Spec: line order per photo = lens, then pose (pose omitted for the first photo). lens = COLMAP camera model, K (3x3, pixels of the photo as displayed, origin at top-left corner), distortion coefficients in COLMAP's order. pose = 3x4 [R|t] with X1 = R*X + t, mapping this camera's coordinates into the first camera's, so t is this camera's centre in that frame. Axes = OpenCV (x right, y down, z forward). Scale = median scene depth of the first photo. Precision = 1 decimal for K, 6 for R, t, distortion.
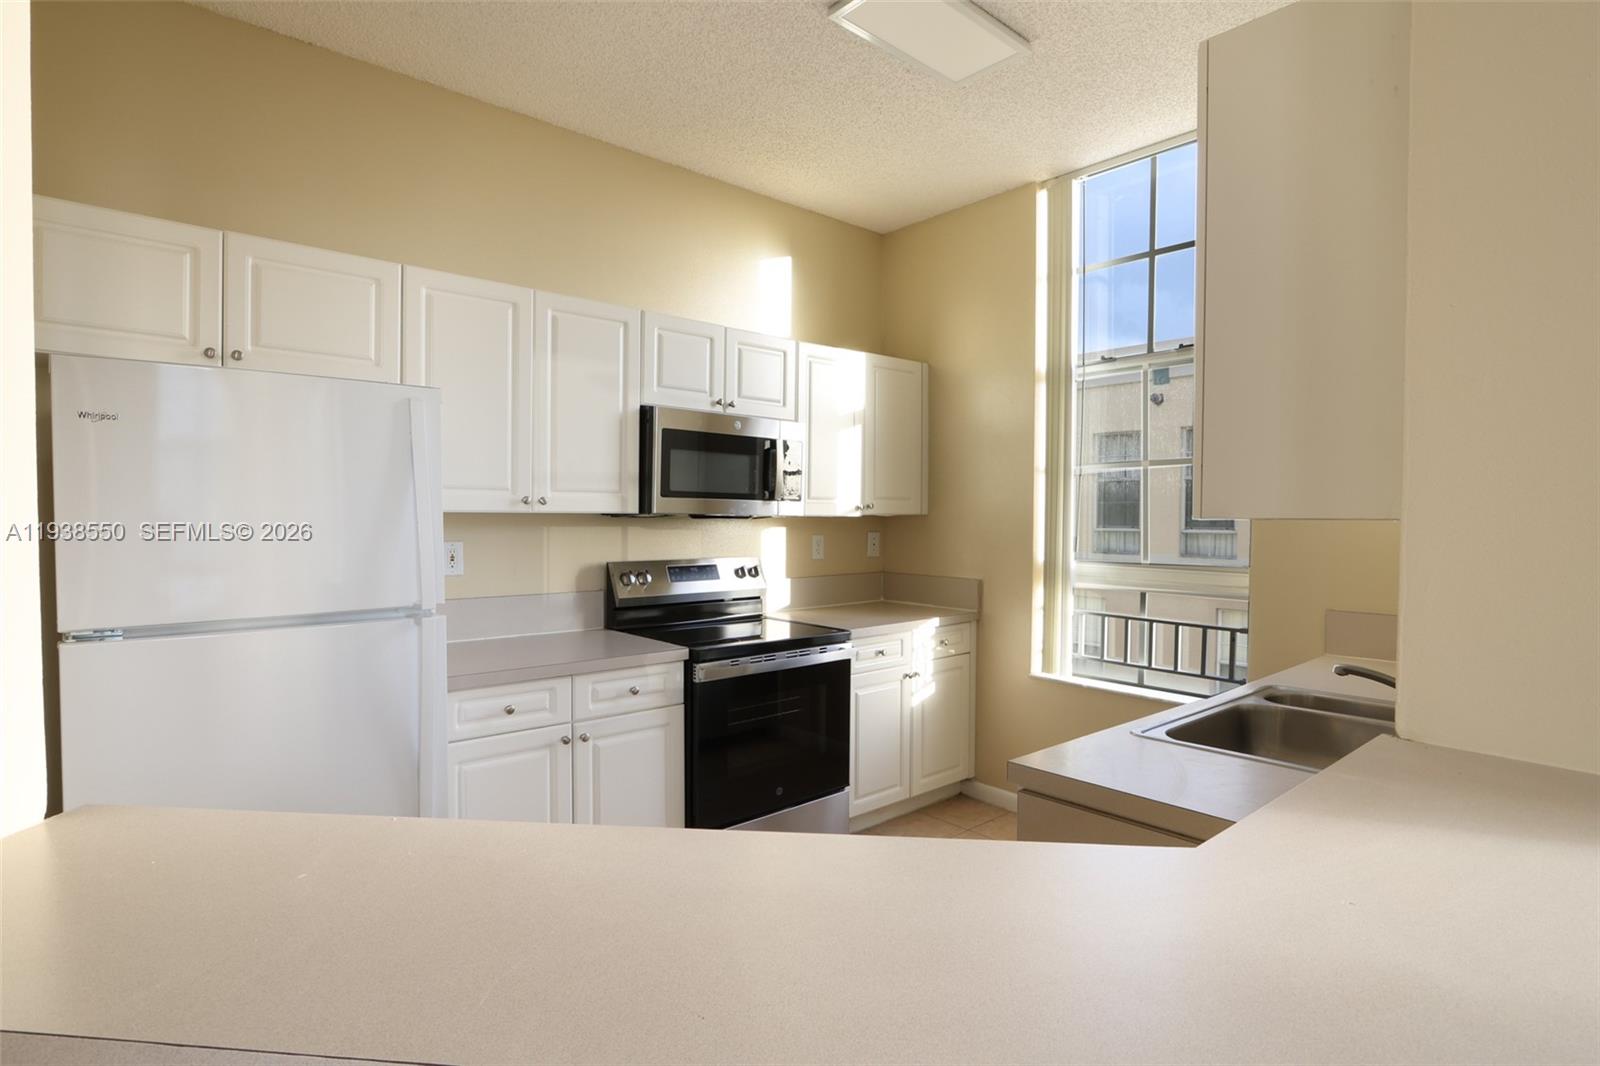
lens RADIAL K [[828.6, 0, 788.4], [0, 828.6, 536.8], [0, 0, 1]] dist [0.003121, 0.000050]
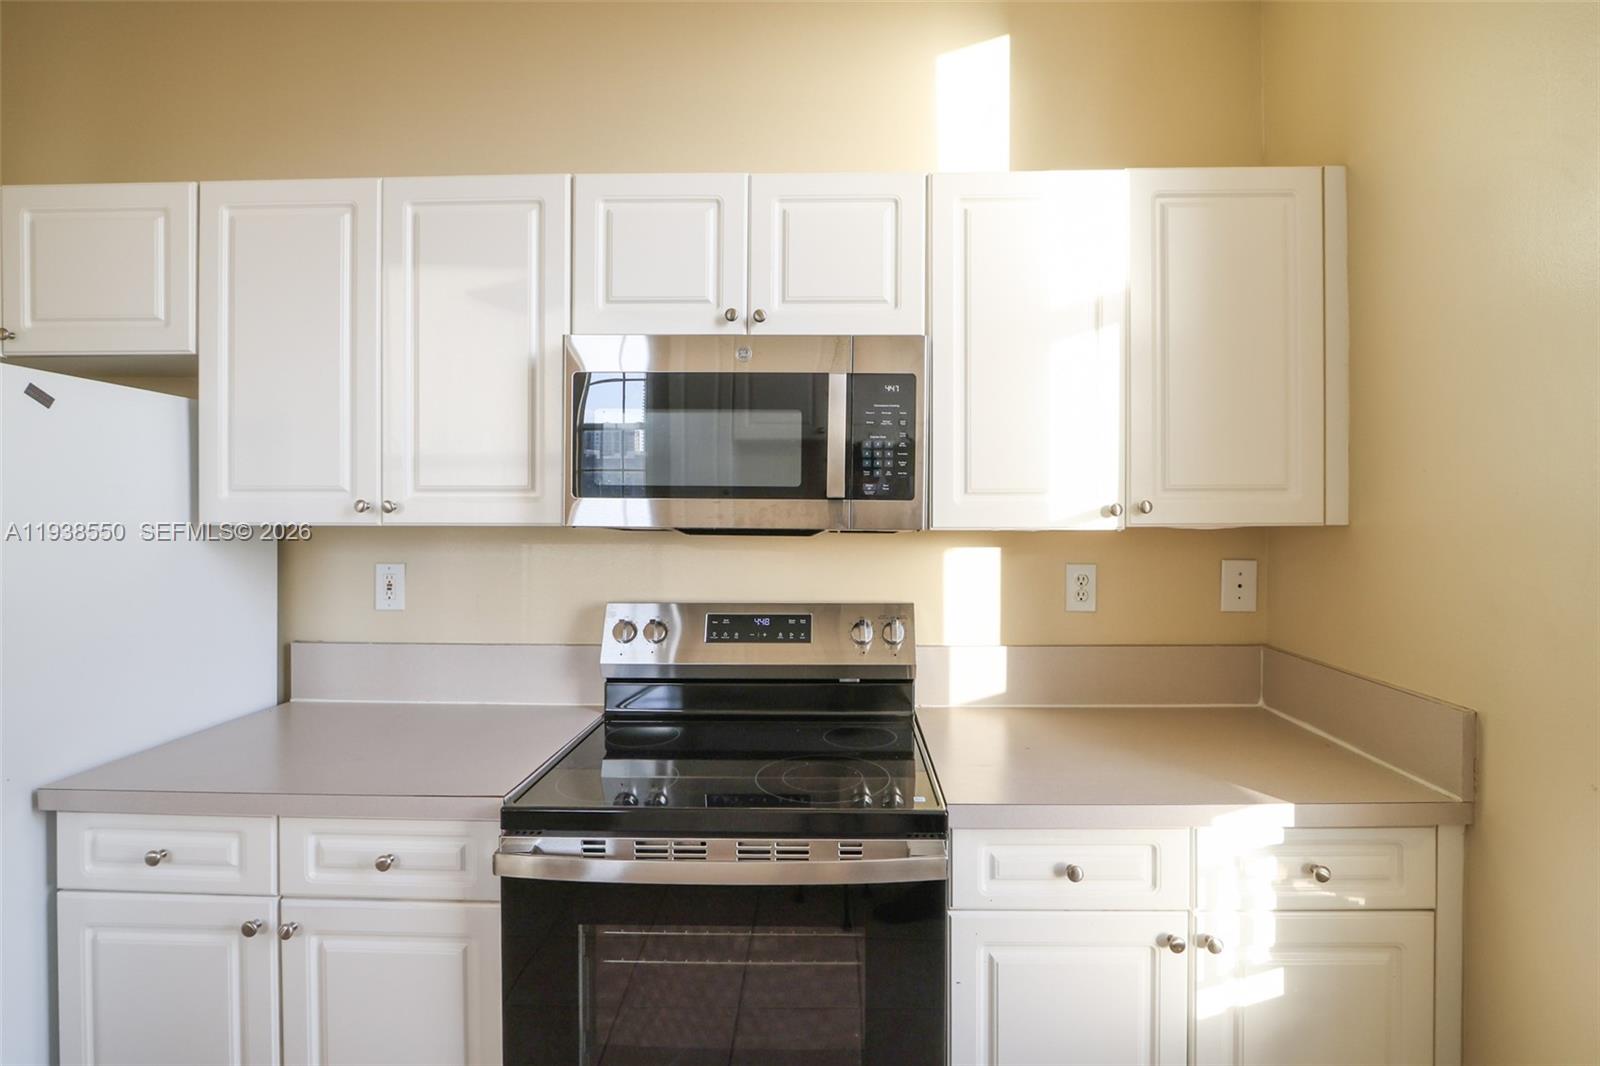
lens RADIAL K [[735.0, 0, 808.4], [0, 735.0, 528.7], [0, 0, 1]] dist [-0.013445, 0.001233]
pose [[0.741993, 0.002963, -0.670401, 0.239644], [-0.013265, 0.999859, -0.010262, -0.019220], [0.670277, 0.016507, 0.741928, 0.612401]]
